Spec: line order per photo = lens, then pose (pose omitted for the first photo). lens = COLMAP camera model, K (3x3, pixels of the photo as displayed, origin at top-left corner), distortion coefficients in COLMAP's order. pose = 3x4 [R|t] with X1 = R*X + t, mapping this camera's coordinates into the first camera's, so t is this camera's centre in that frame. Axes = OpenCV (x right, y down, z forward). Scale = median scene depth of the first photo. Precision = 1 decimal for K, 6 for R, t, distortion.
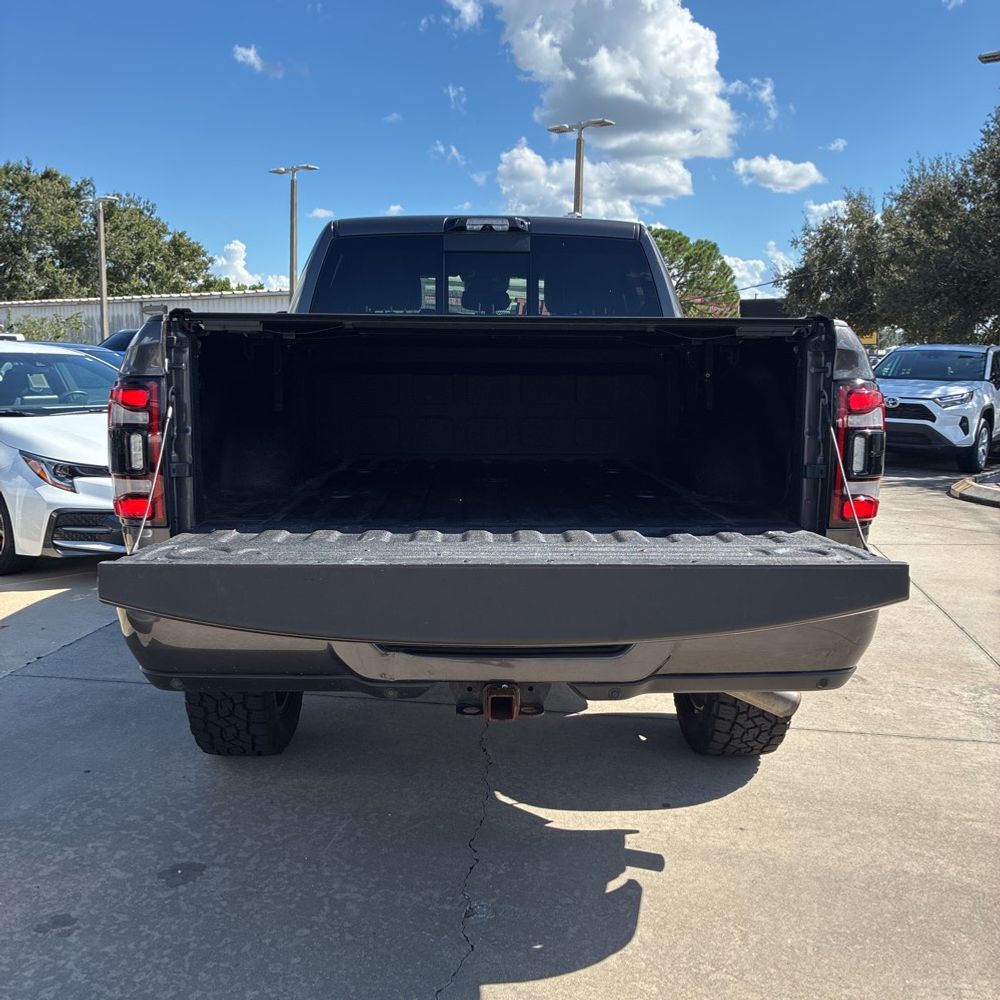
lens RADIAL K [[1015.4, 0, 480.6], [0, 1015.4, 502.3], [0, 0, 1]] dist [0.025204, -0.015987]
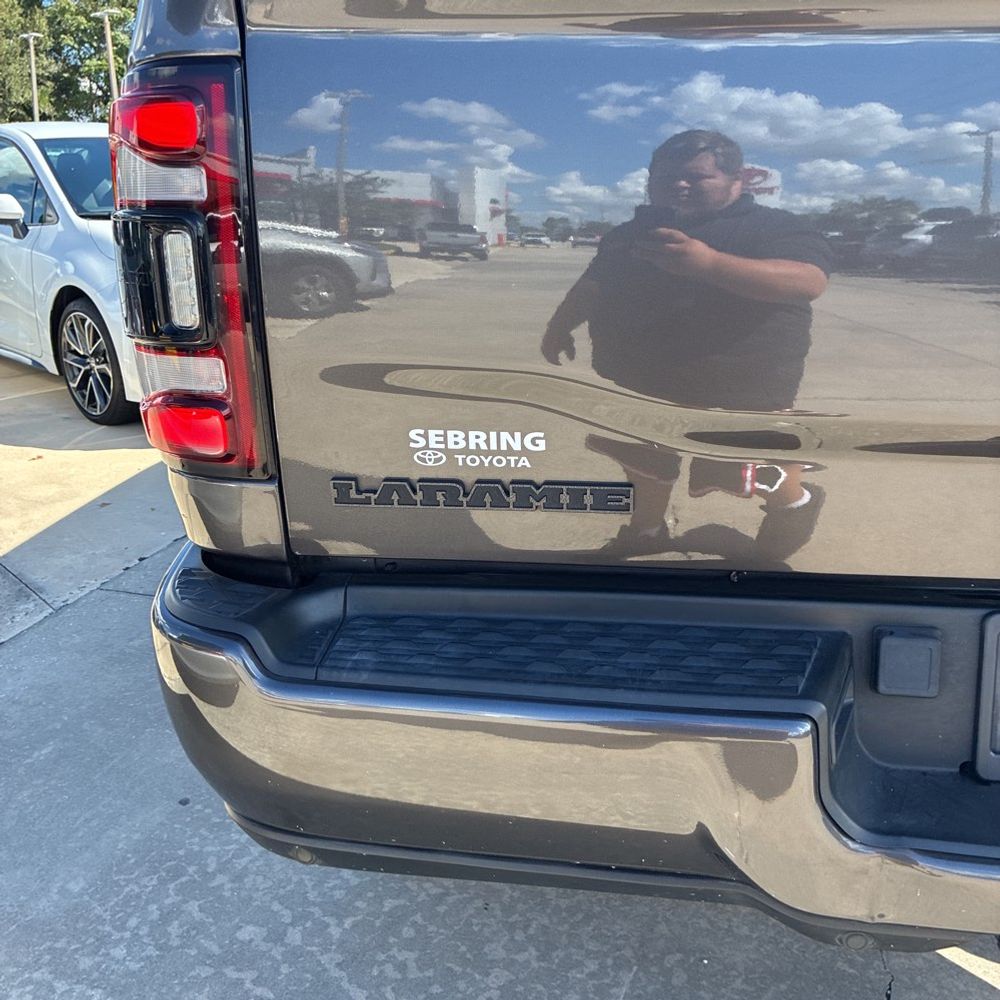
lens RADIAL K [[1015.4, 0, 480.6], [0, 1015.4, 502.3], [0, 0, 1]] dist [0.025204, -0.015987]
pose [[0.989039, 0.032075, -0.144131, -0.139142], [-0.005002, 0.982840, 0.184394, -0.031347], [0.147572, -0.181651, 0.972227, 0.510834]]
